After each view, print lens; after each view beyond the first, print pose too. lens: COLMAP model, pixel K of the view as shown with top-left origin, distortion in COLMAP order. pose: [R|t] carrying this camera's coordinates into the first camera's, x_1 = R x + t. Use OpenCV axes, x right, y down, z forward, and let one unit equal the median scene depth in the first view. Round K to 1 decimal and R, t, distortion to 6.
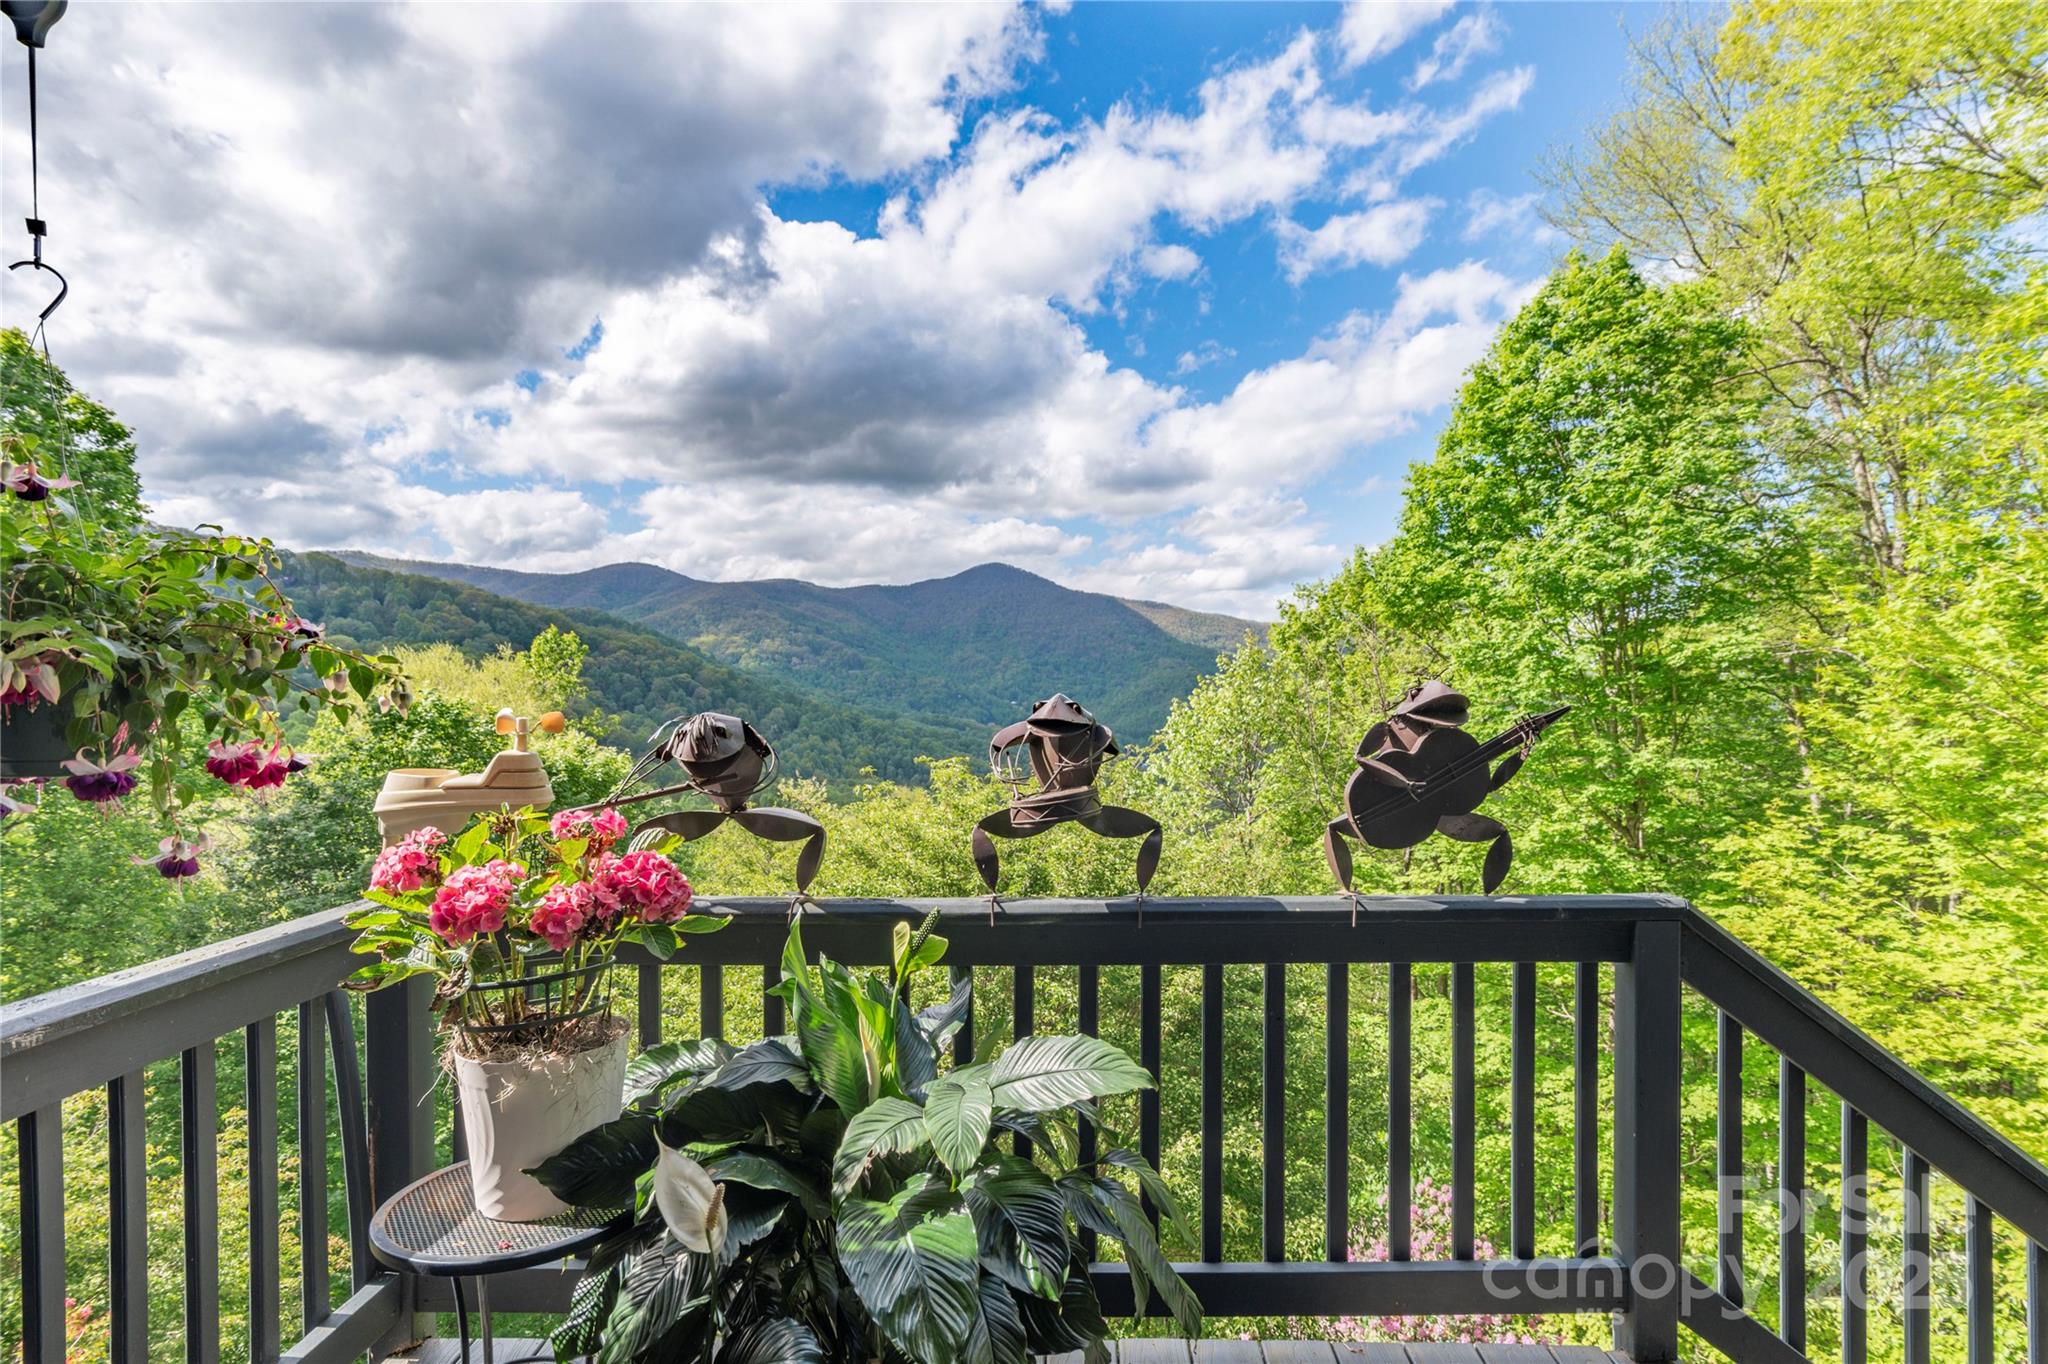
lens RADIAL K [[1062.3, 0, 1070.5], [0, 1062.3, 709.9], [0, 0, 1]] dist [0.014382, -0.000320]
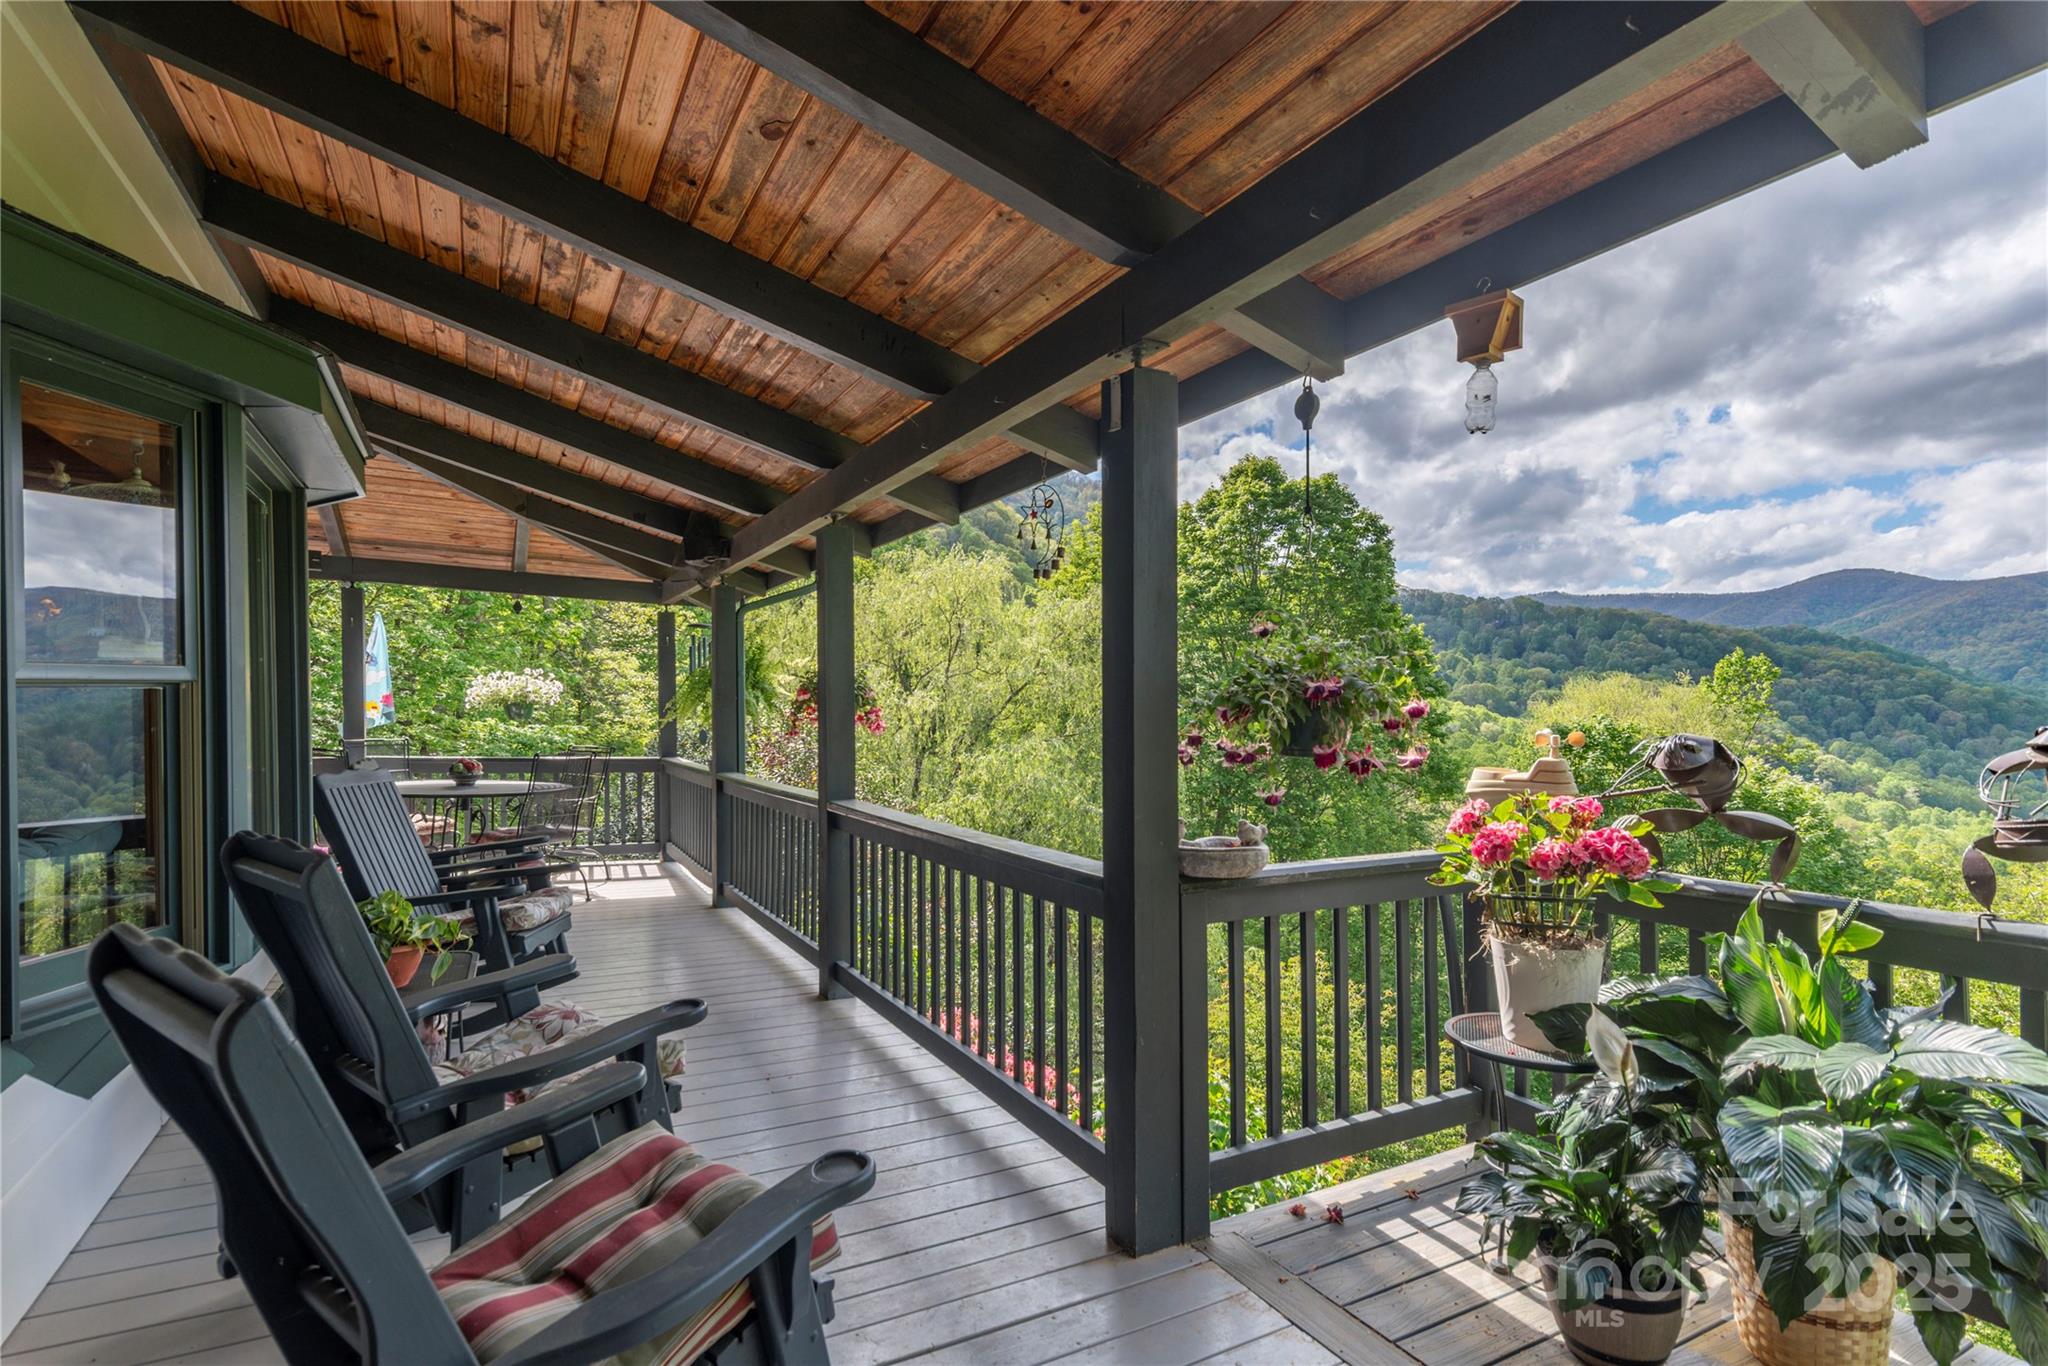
lens RADIAL K [[1004.0, 0, 1014.4], [0, 1004.0, 719.7], [0, 0, 1]] dist [0.012860, 0.000252]
pose [[0.472578, 0.001534, -0.881288, 0.402097], [-0.014088, 0.999884, -0.005814, 0.004822], [0.881176, 0.015163, 0.472544, -0.352074]]
